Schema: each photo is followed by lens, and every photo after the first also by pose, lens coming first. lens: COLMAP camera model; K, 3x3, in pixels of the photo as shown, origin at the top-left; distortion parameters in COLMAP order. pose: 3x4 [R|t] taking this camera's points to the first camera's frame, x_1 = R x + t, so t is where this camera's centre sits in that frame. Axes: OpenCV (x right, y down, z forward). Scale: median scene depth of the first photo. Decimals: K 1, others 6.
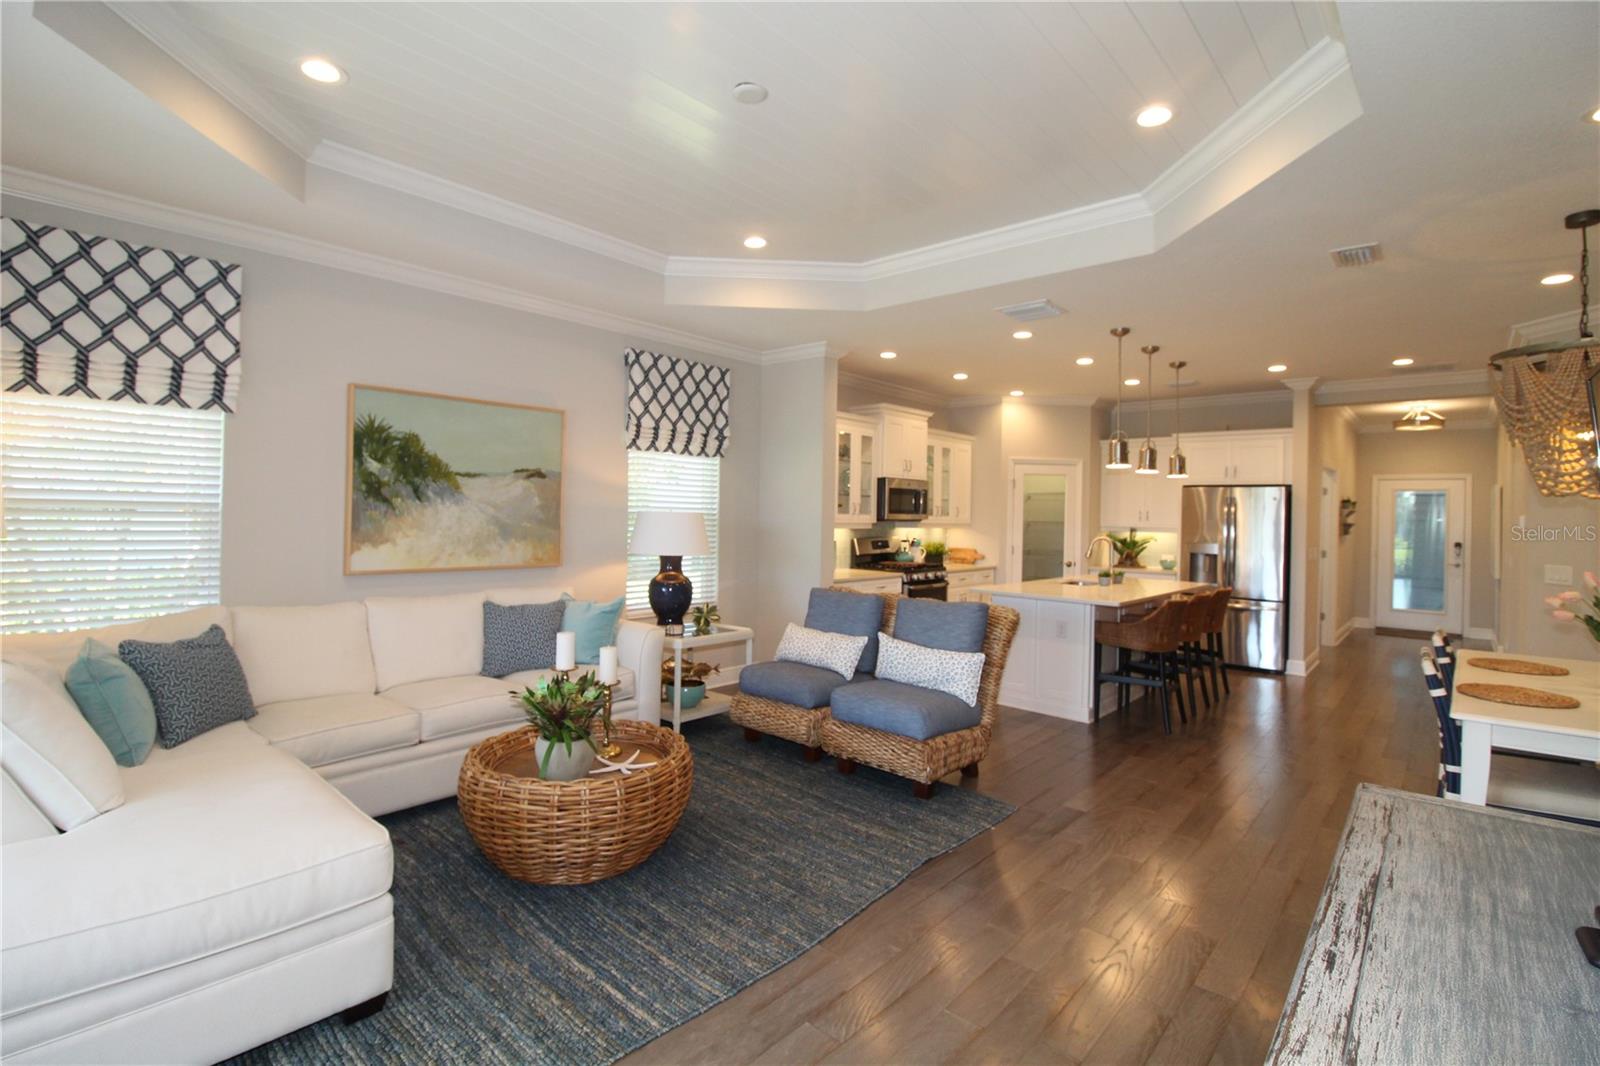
lens RADIAL K [[743.4, 0, 798.2], [0, 743.4, 511.3], [0, 0, 1]] dist [0.000580, -0.012628]
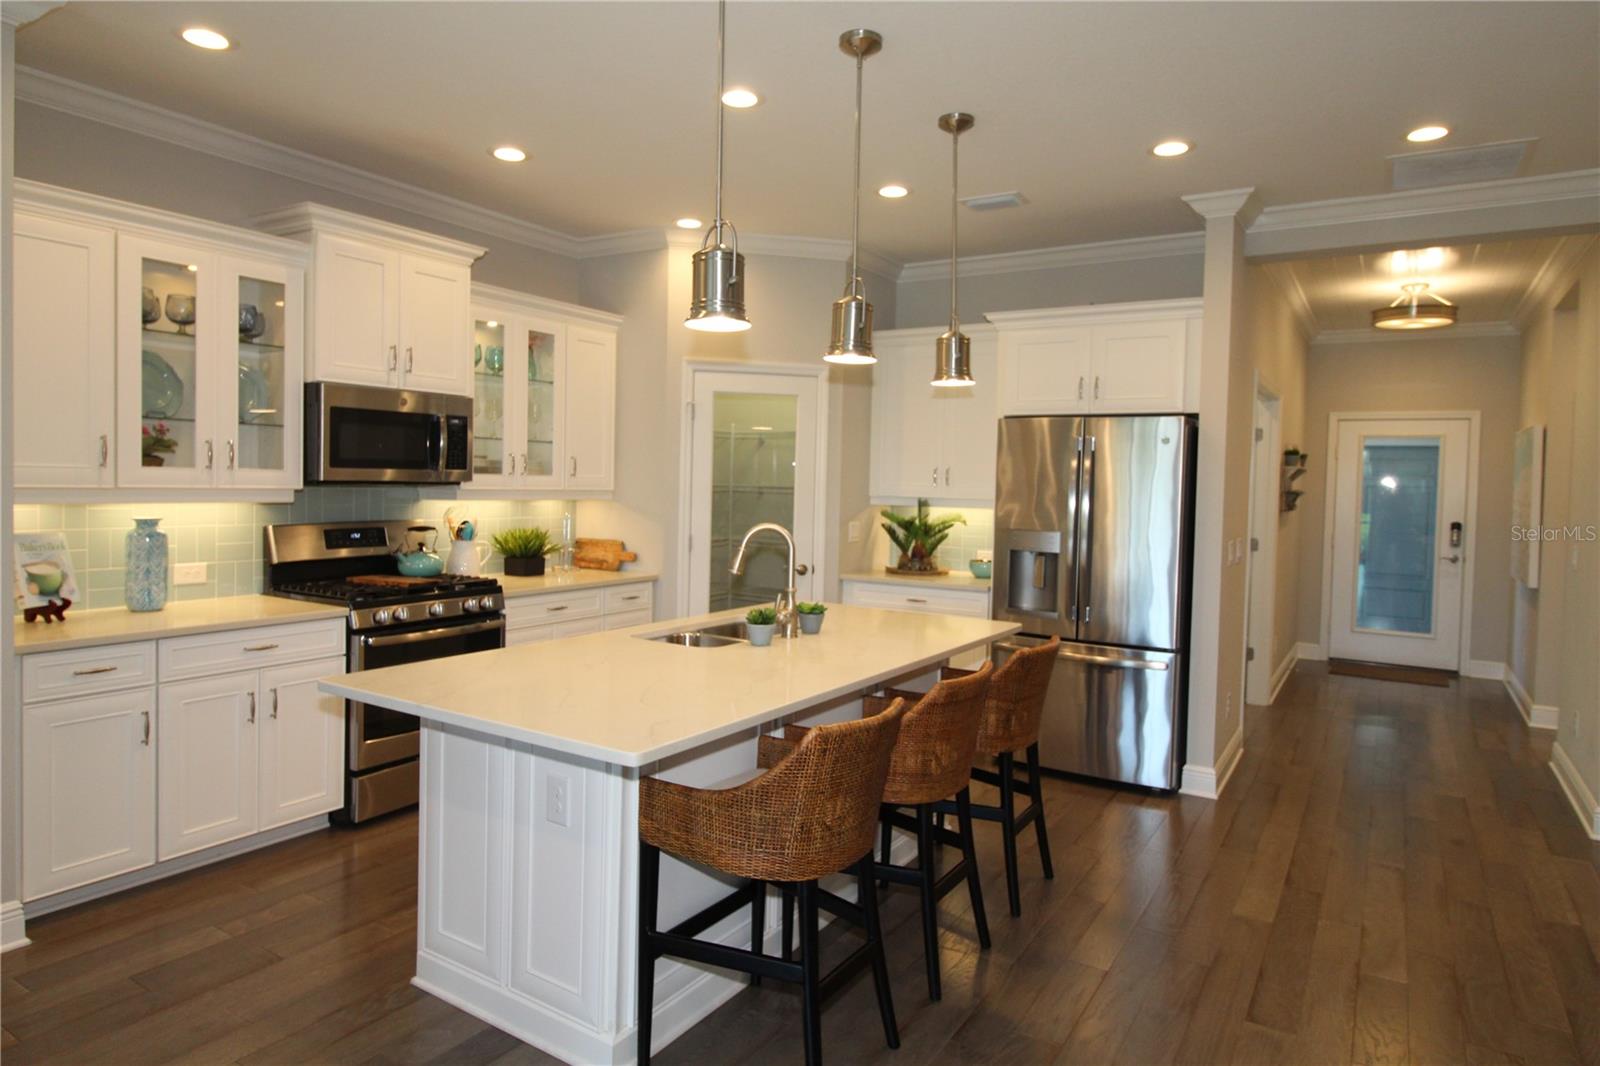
lens RADIAL K [[950.0, 0, 796.0], [0, 950.0, 506.0], [0, 0, 1]] dist [0.007273, -0.013679]
pose [[0.985754, -0.001211, 0.168187, 0.294870], [-0.004636, 0.999398, 0.034372, 0.005388], [-0.168128, -0.034662, 0.985156, 0.419768]]
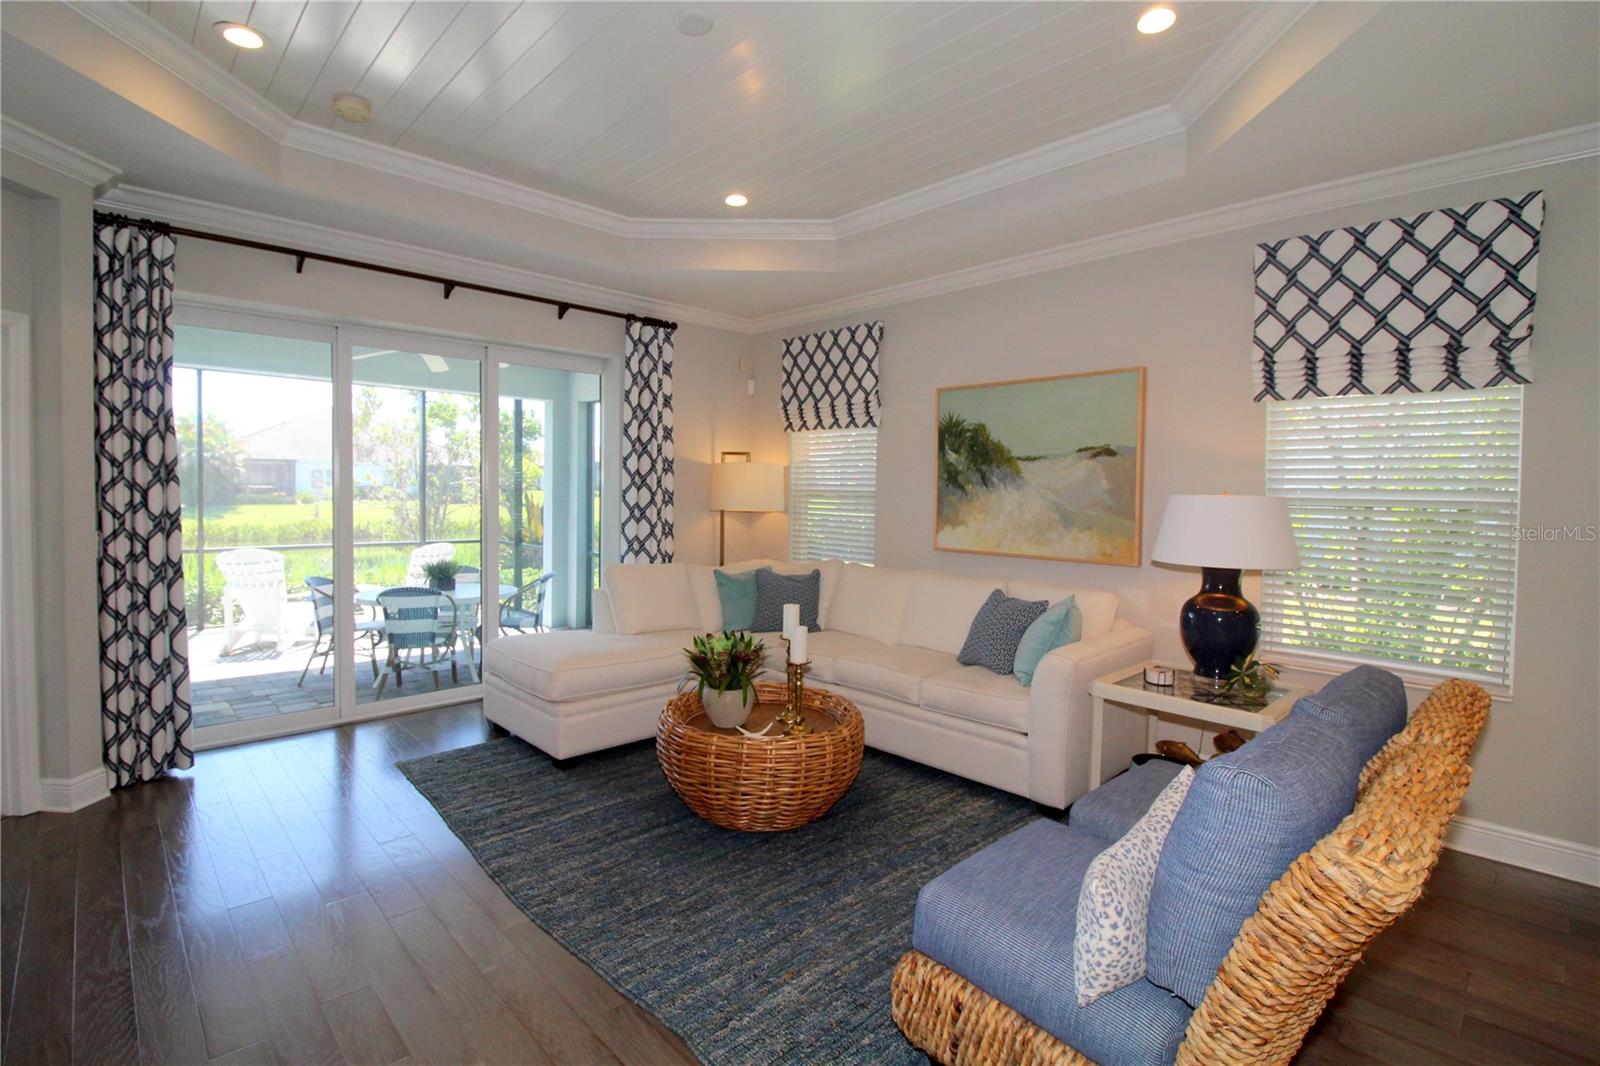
lens RADIAL K [[743.4, 0, 798.2], [0, 743.4, 511.3], [0, 0, 1]] dist [0.000580, -0.012628]
pose [[-0.078920, 0.006638, -0.996859, 0.339506], [-0.014064, 0.999871, 0.007771, 0.009864], [0.996782, 0.014633, -0.078817, 0.493821]]
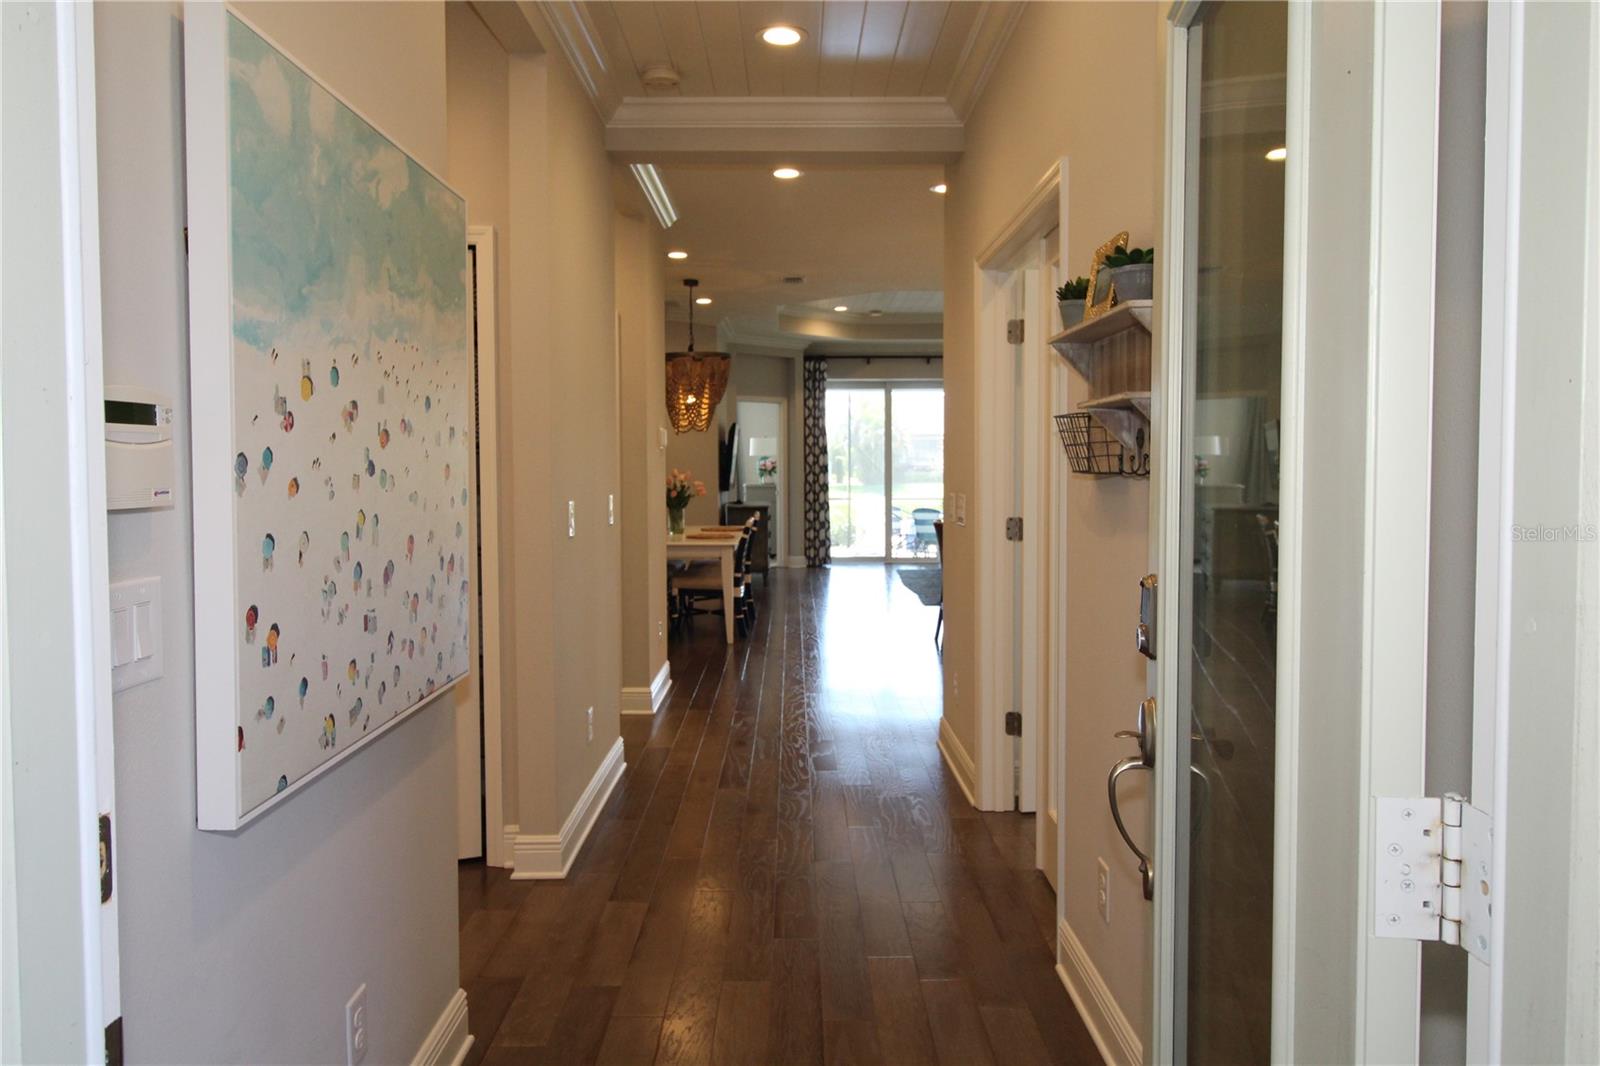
lens RADIAL K [[1098.3, 0, 801.3], [0, 1098.3, 506.3], [0, 0, 1]] dist [0.003893, -0.002031]
pose [[-0.739148, 0.008934, -0.673484, 1.218231], [-0.012251, 0.999568, 0.026705, 0.041733], [0.673431, 0.027990, -0.738720, 1.442762]]
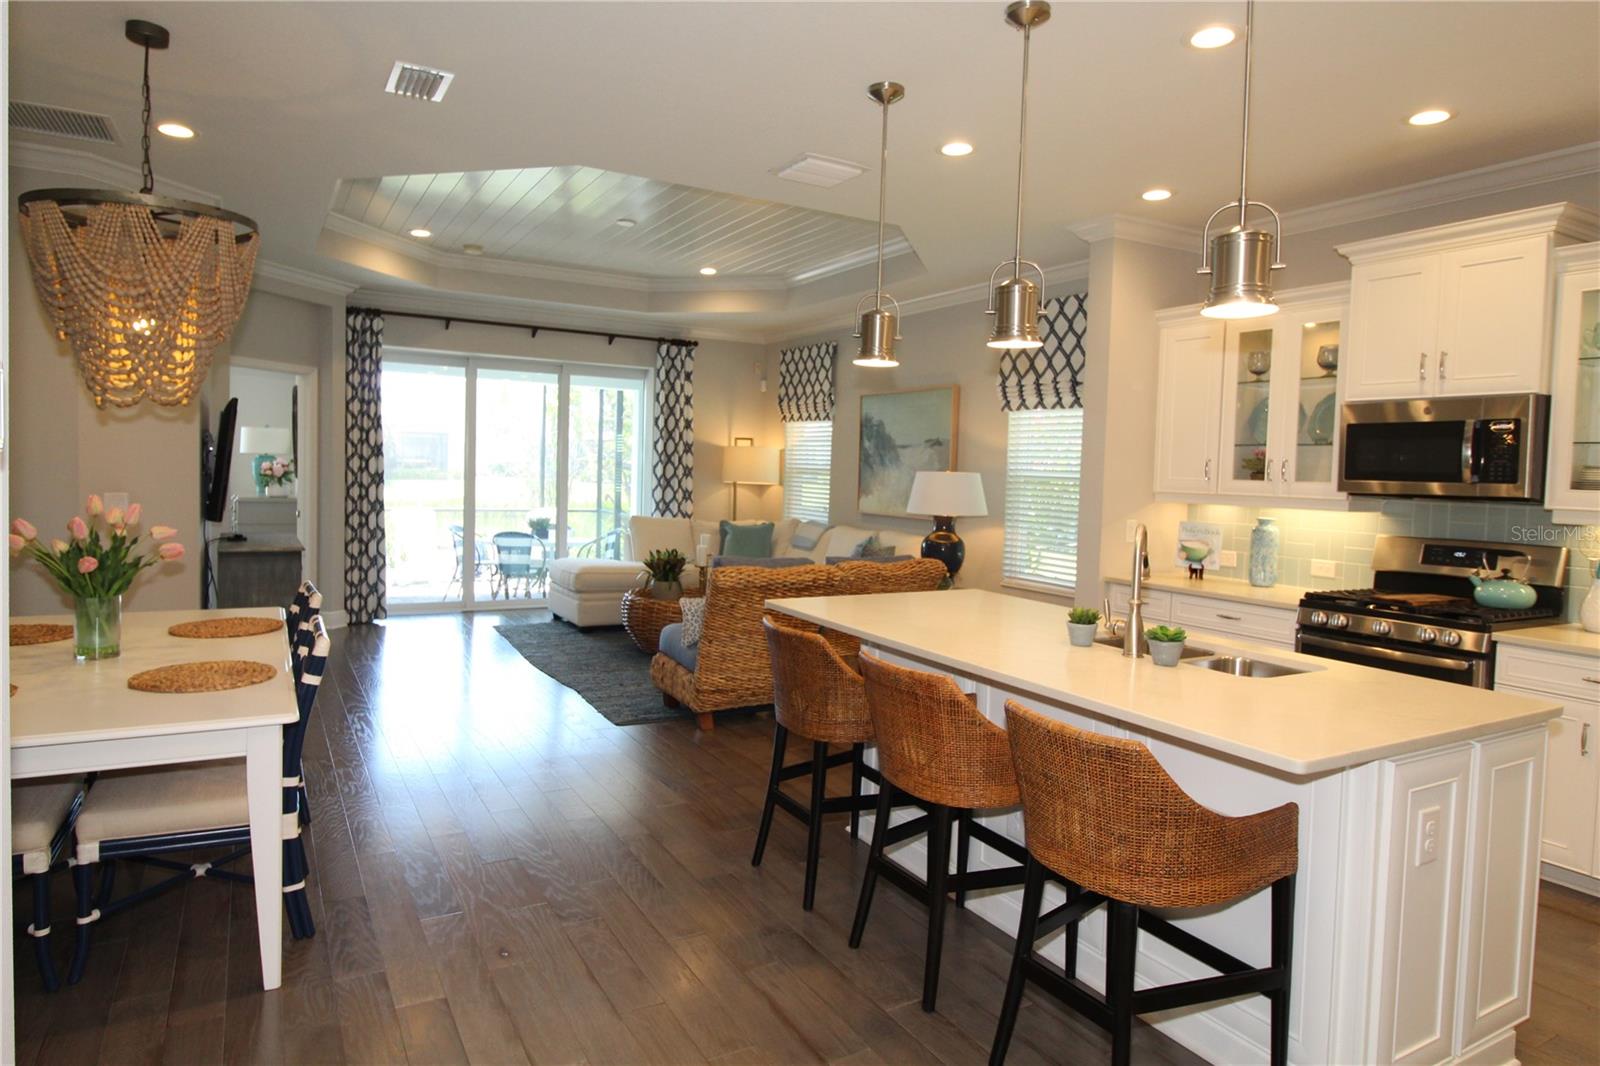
lens RADIAL K [[951.9, 0, 798.7], [0, 951.9, 509.5], [0, 0, 1]] dist [0.009093, -0.013057]
pose [[-0.316388, 0.010841, -0.948568, 0.796247], [-0.035340, 0.999106, 0.023206, 0.019976], [0.947971, 0.040864, -0.315722, 0.867740]]
